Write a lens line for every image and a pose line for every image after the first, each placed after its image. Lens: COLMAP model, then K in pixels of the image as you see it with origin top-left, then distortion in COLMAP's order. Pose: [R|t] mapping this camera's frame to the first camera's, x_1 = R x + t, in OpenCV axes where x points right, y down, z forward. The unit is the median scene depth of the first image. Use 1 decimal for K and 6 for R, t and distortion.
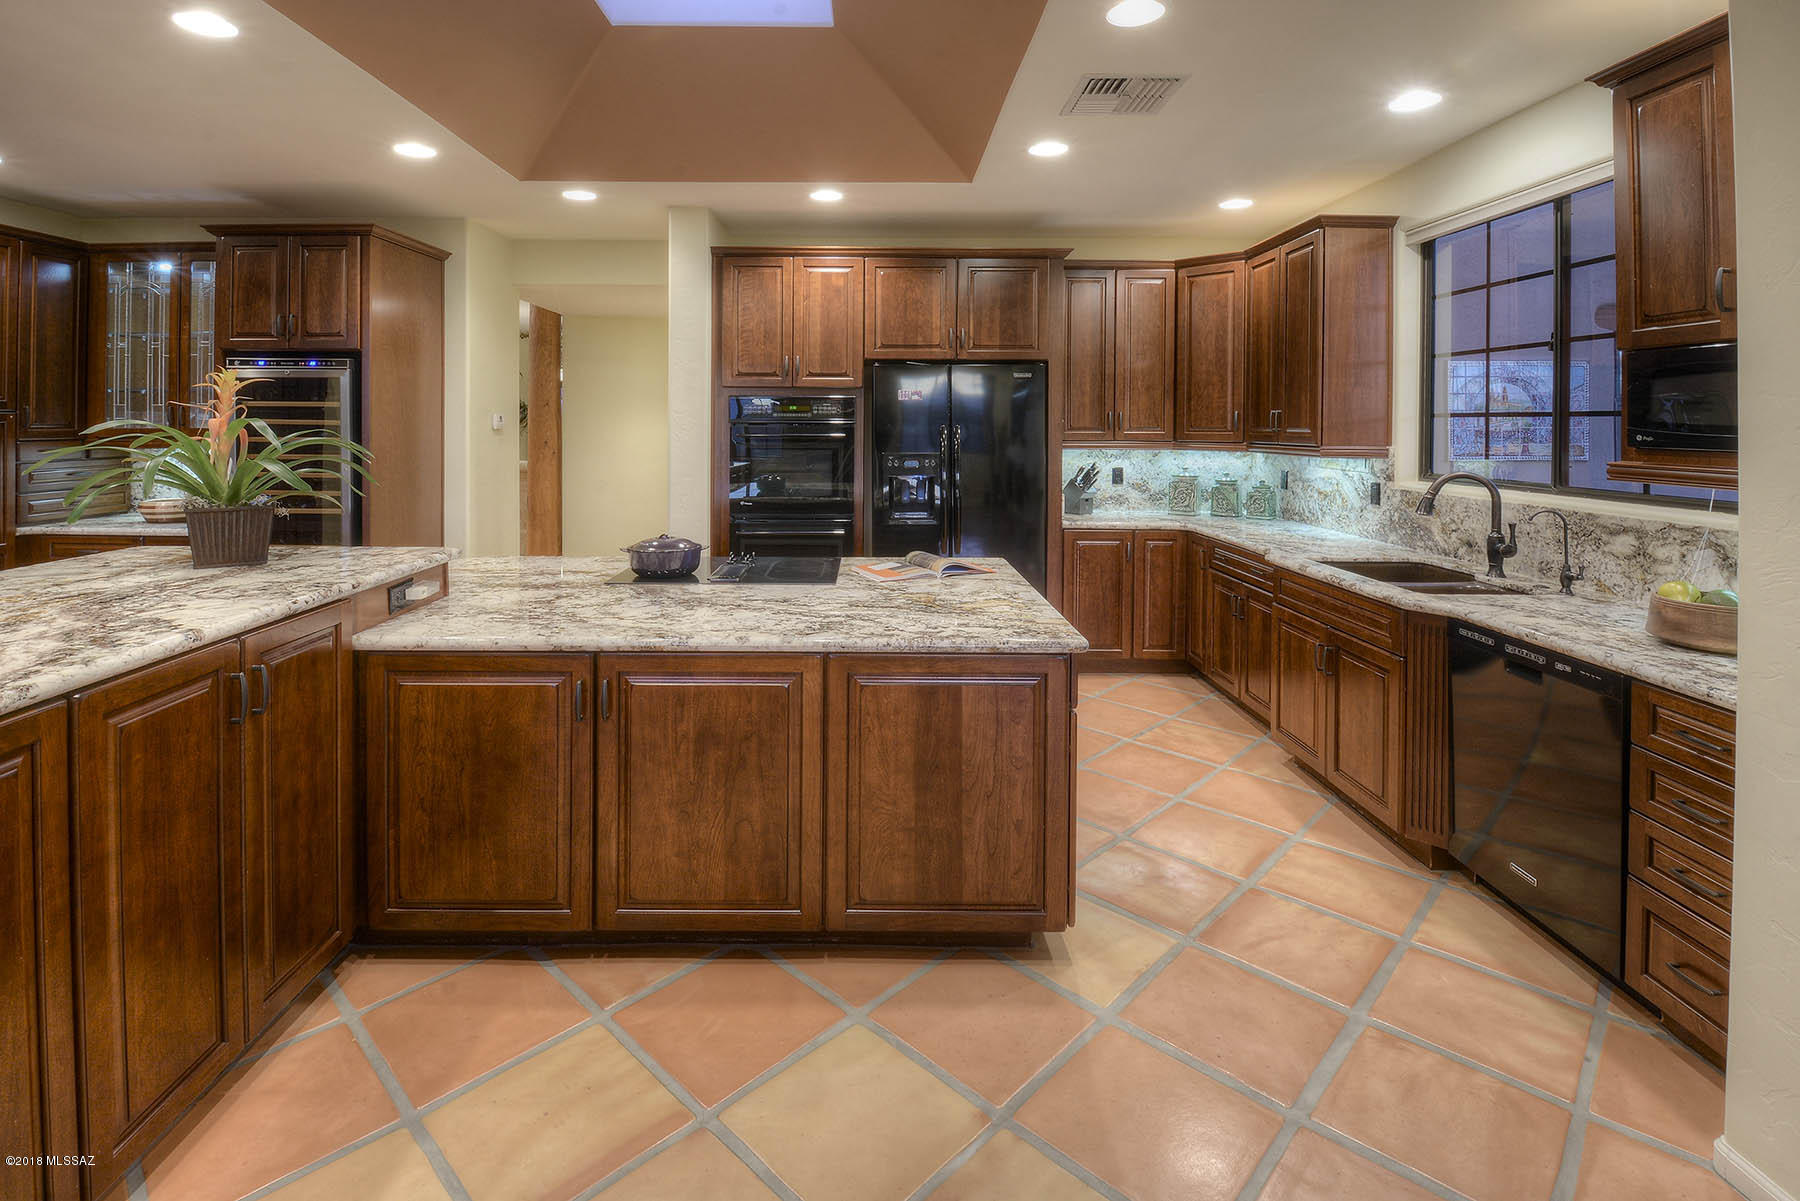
lens RADIAL K [[860.1, 0, 843.7], [0, 860.1, 449.9], [0, 0, 1]] dist [0.000587, -0.000076]
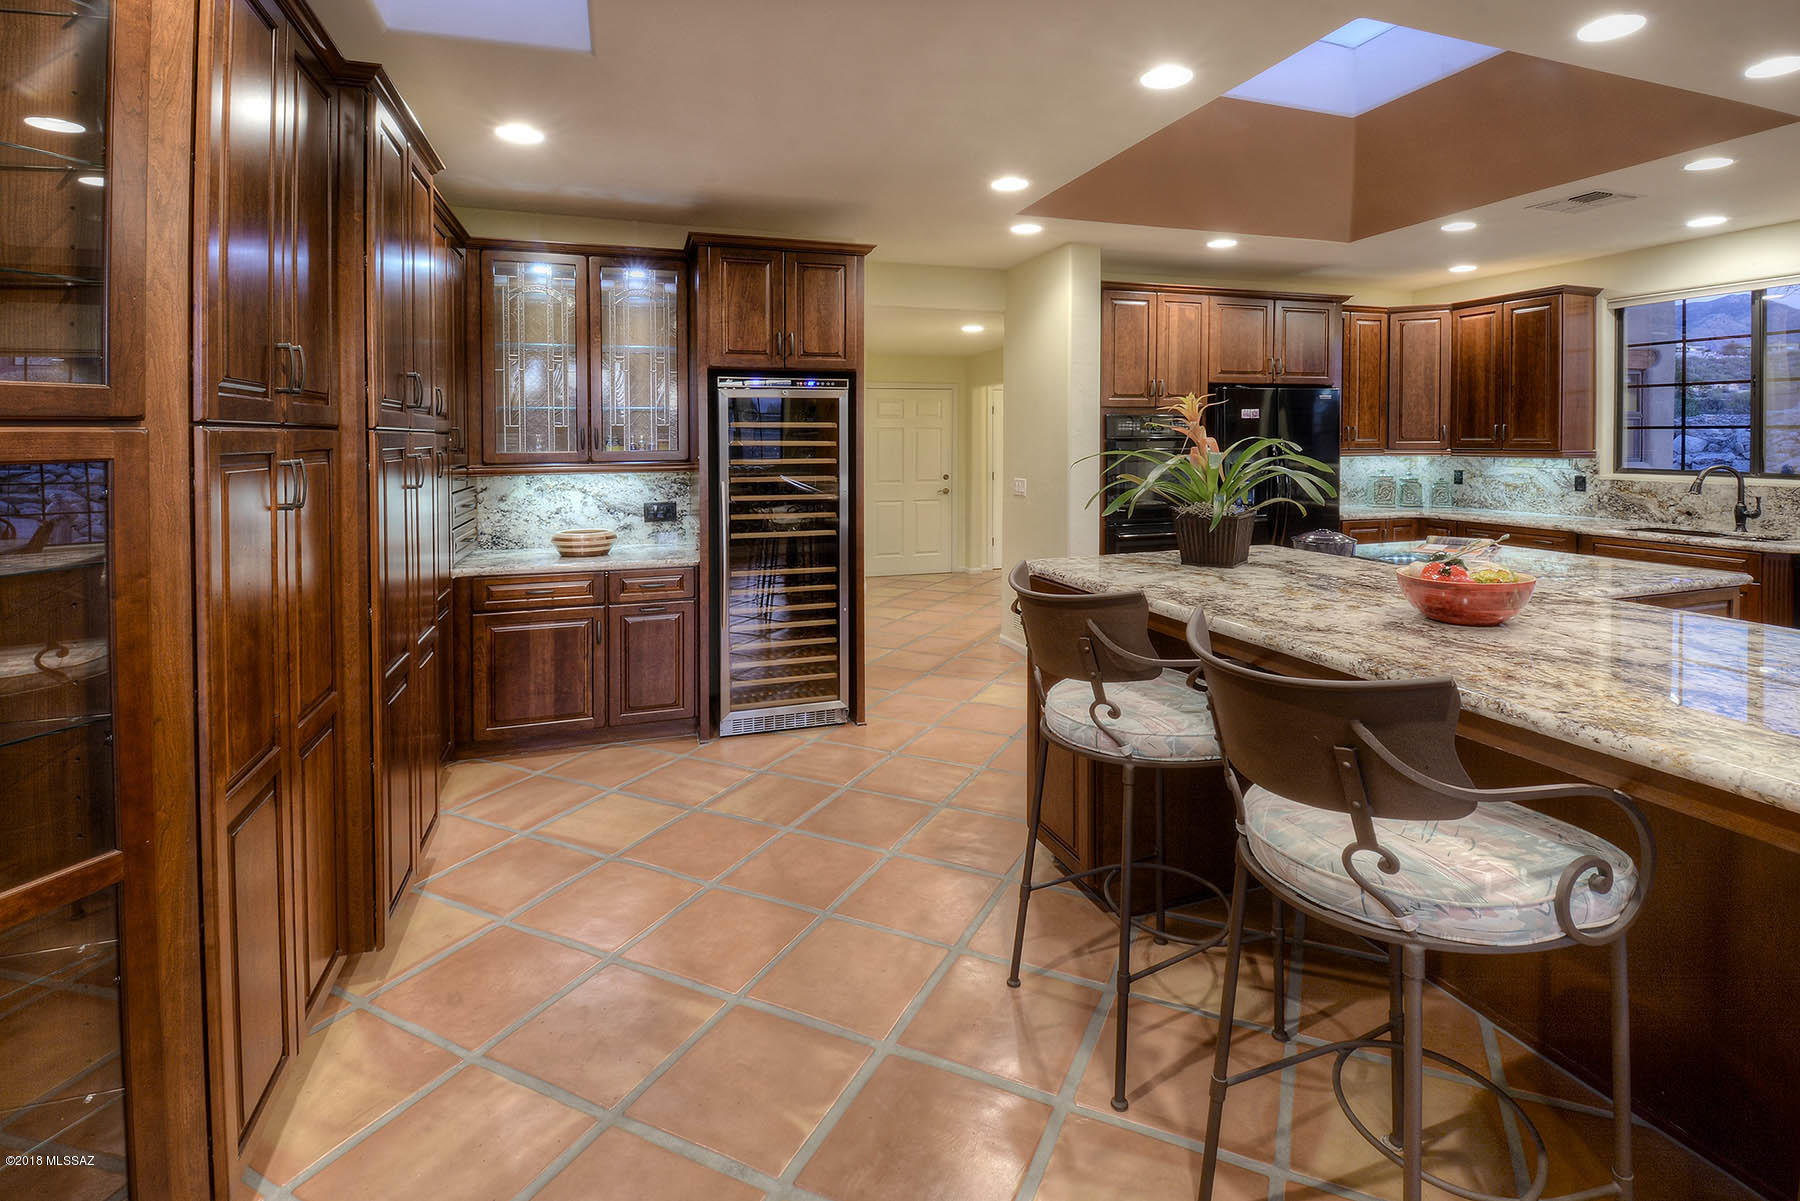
lens RADIAL K [[865.6, 0, 899.3], [0, 865.6, 468.1], [0, 0, 1]] dist [0.000994, -0.016368]
pose [[0.945386, -0.022899, 0.325149, -0.847026], [0.021929, 0.999737, 0.006647, -0.007703], [-0.325215, 0.000846, 0.945640, 0.028249]]
